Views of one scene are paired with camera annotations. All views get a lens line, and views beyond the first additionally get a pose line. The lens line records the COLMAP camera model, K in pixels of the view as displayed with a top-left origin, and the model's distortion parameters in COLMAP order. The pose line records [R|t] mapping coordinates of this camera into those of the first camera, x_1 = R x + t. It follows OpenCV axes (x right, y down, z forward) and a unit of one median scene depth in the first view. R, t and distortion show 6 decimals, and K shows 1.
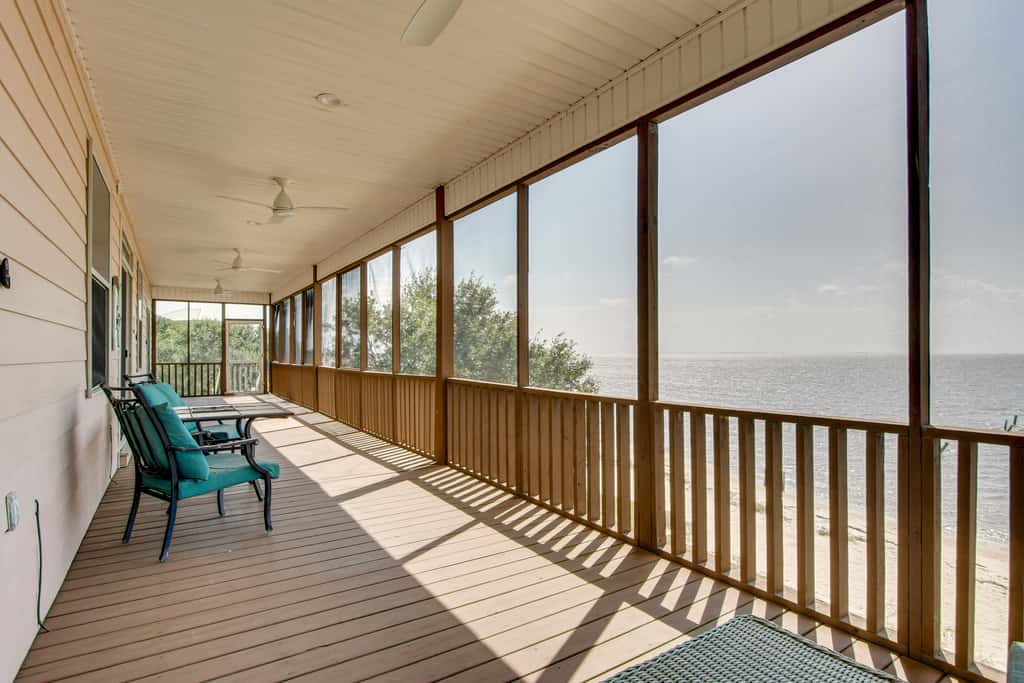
lens RADIAL K [[503.9, 0, 512.8], [0, 503.9, 345.7], [0, 0, 1]] dist [-0.034704, 0.000136]
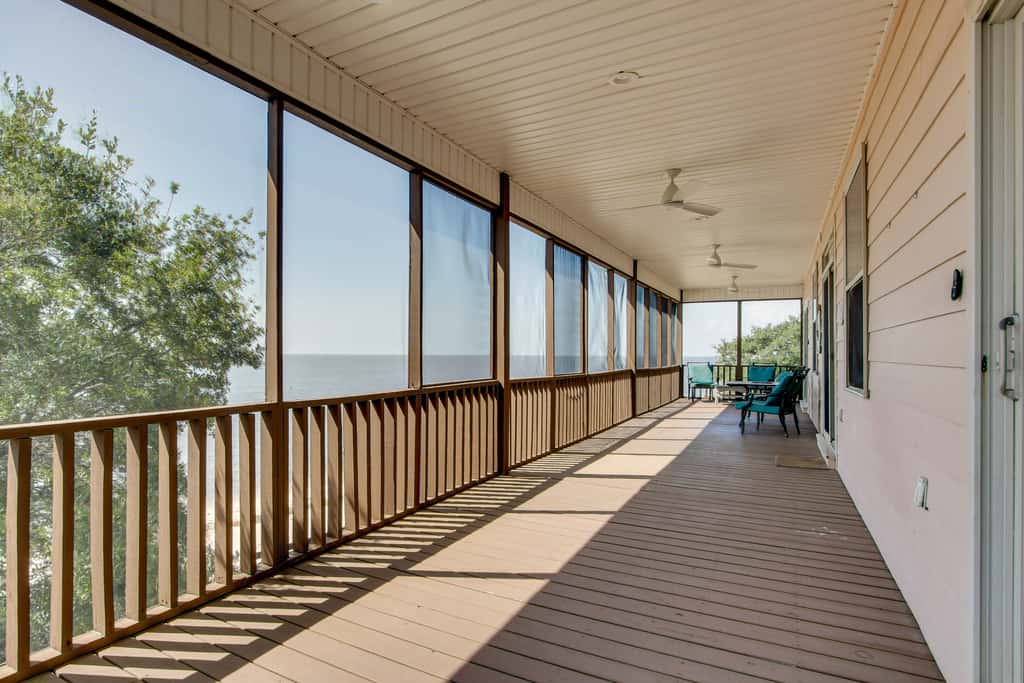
lens RADIAL K [[503.9, 0, 508.9], [0, 503.9, 342.1], [0, 0, 1]] dist [-0.034704, 0.000136]
pose [[-0.471691, 0.007415, 0.881733, -1.140516], [-0.021483, 0.999571, -0.019899, 0.007763], [-0.881502, -0.028328, -0.471329, 1.693383]]
